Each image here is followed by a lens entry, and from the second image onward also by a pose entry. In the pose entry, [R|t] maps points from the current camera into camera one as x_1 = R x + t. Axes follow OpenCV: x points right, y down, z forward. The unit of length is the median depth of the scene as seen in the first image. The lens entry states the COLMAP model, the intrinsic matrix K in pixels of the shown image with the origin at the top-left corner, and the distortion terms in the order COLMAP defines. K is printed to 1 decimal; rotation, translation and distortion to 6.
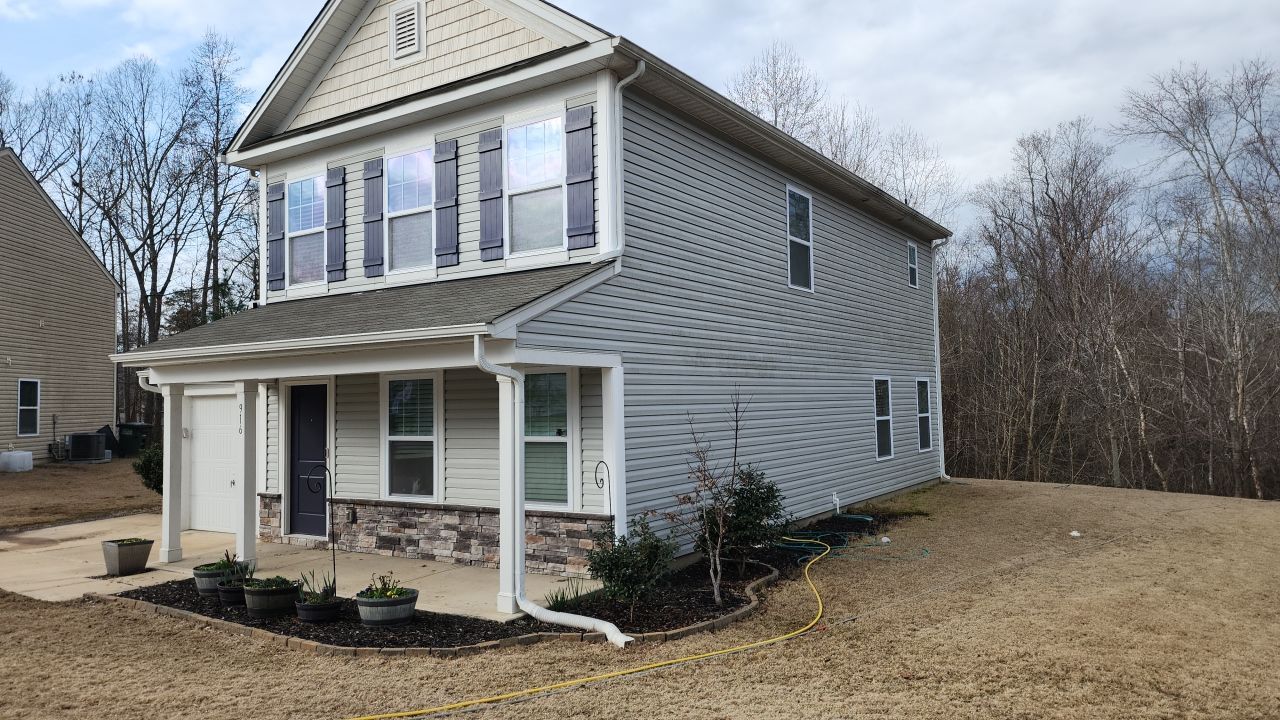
lens RADIAL K [[855.2, 0, 640.0], [0, 855.2, 360.0], [0, 0, 1]] dist [0.099784, -0.088272]
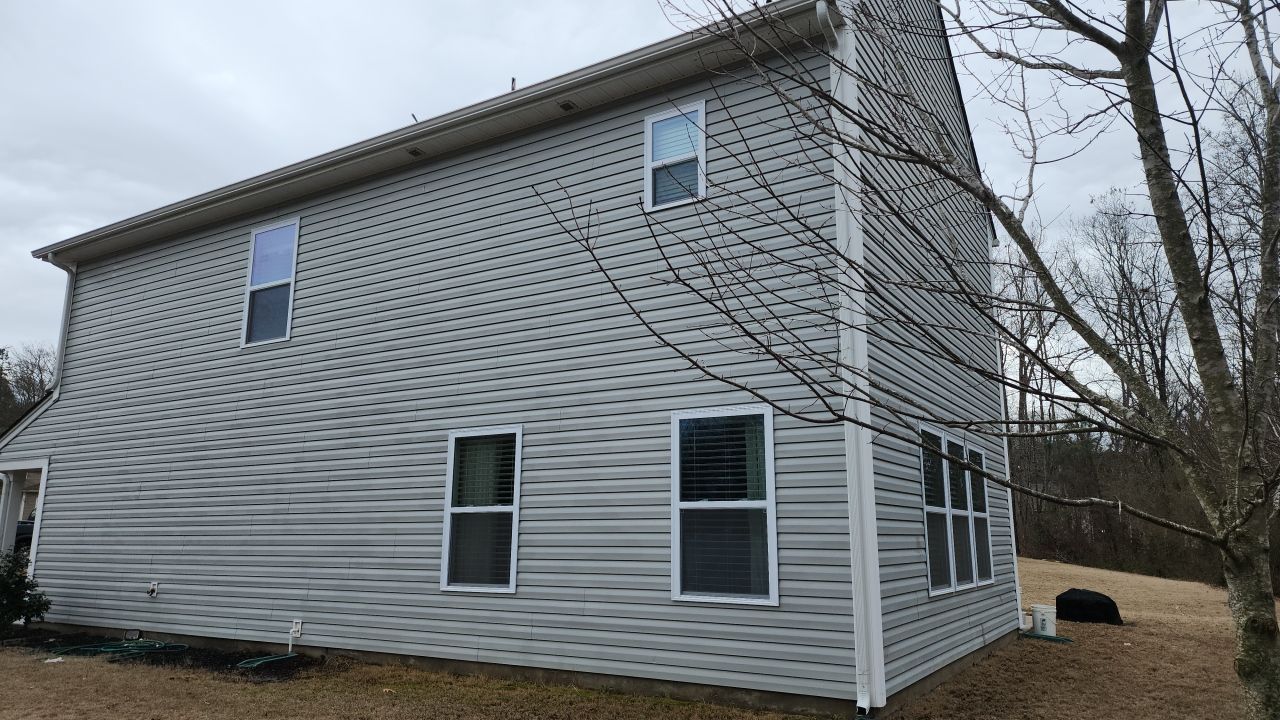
lens RADIAL K [[856.5, 0, 642.0], [0, 856.5, 367.1], [0, 0, 1]] dist [0.090961, -0.080085]
pose [[0.035999, -0.171034, -0.984607, 1.087577], [0.045754, 0.984495, -0.169342, 0.100677], [0.998304, -0.038953, 0.043266, 1.438761]]
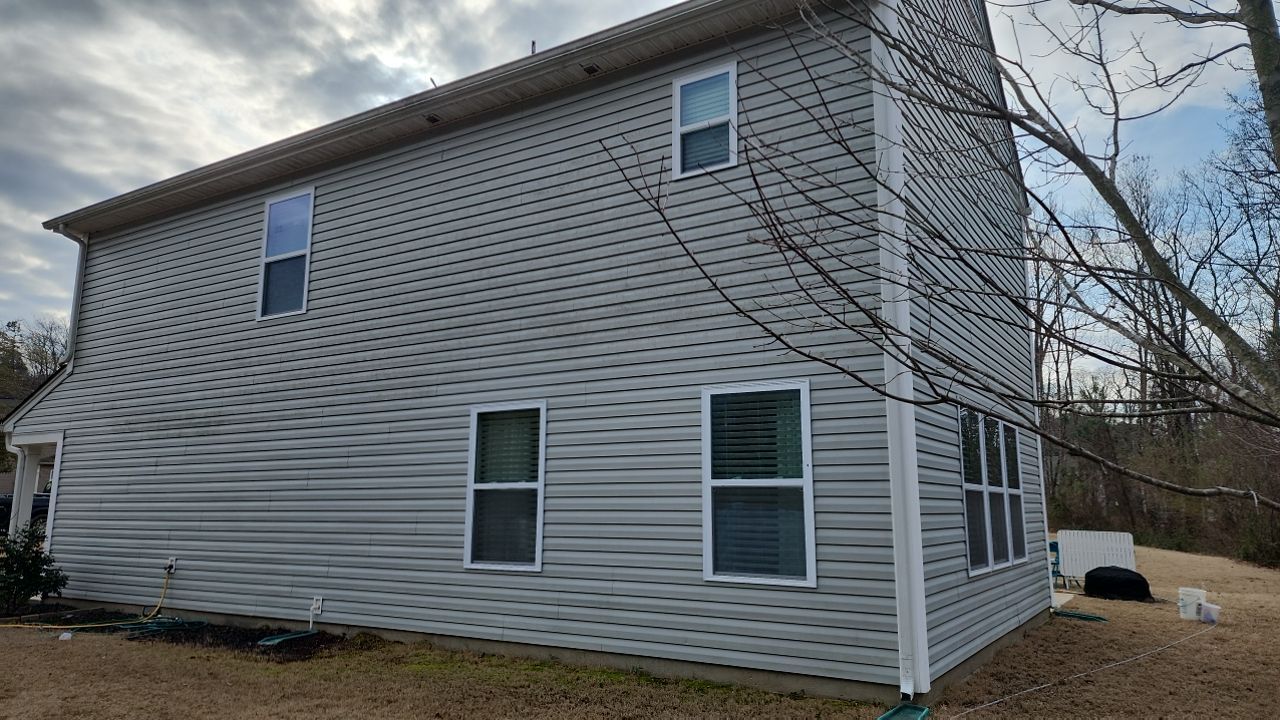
lens RADIAL K [[855.2, 0, 640.0], [0, 855.2, 360.0], [0, 0, 1]] dist [0.099784, -0.088272]
pose [[0.025058, -0.147498, -0.988745, 1.066682], [0.044912, 0.988223, -0.146282, 0.095789], [0.998677, -0.040740, 0.031387, 1.423996]]
